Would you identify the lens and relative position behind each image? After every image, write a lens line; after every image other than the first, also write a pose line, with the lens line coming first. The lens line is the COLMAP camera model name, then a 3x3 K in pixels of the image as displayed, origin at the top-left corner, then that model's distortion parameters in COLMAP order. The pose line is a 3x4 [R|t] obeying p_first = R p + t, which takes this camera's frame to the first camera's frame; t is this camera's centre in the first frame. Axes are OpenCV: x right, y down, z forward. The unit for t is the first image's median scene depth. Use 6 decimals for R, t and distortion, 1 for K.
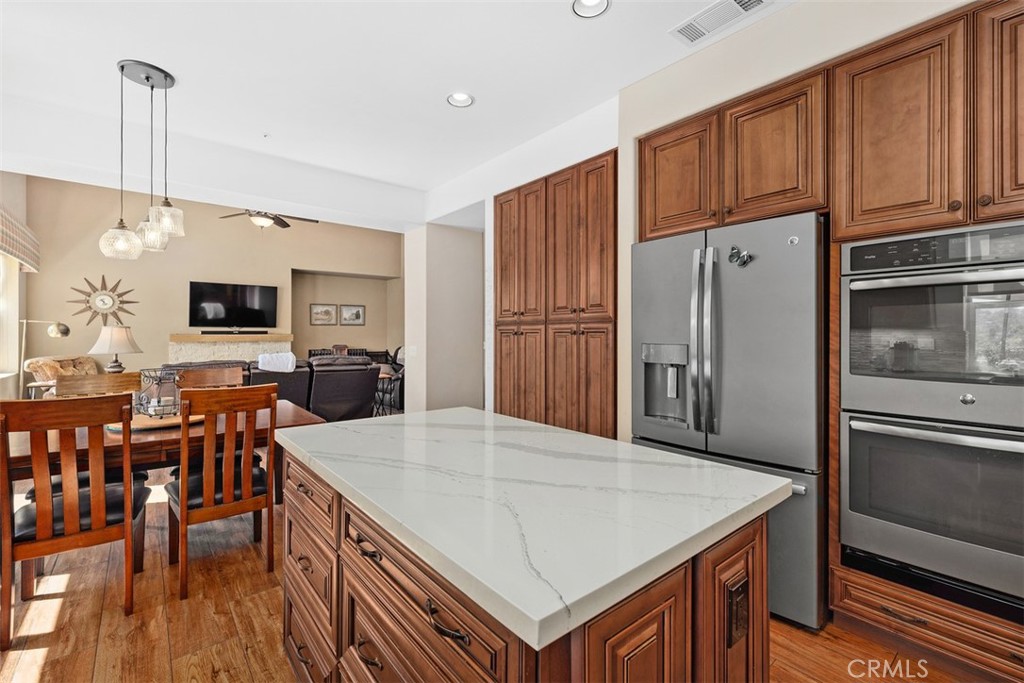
lens RADIAL K [[454.6, 0, 511.9], [0, 454.6, 335.0], [0, 0, 1]] dist [-0.000833, -0.000055]
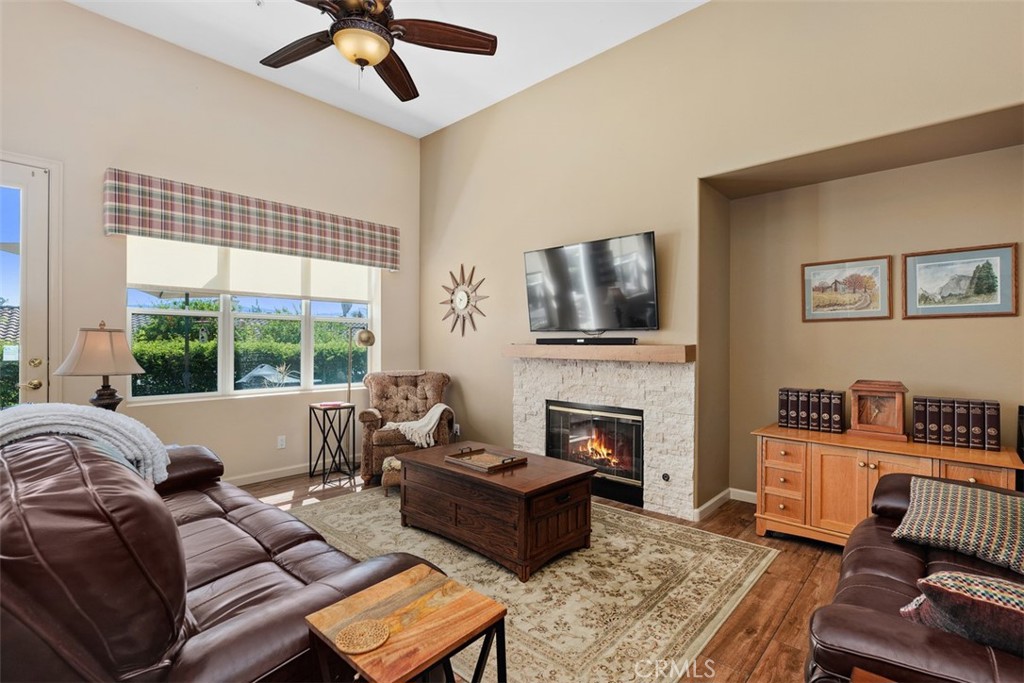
lens RADIAL K [[476.4, 0, 519.3], [0, 476.4, 341.6], [0, 0, 1]] dist [-0.005353, -0.000604]
pose [[0.162528, -0.008978, -0.986663, -0.111054], [-0.009179, 0.999902, -0.010610, 0.000791], [0.986661, 0.010781, 0.162429, 0.805717]]
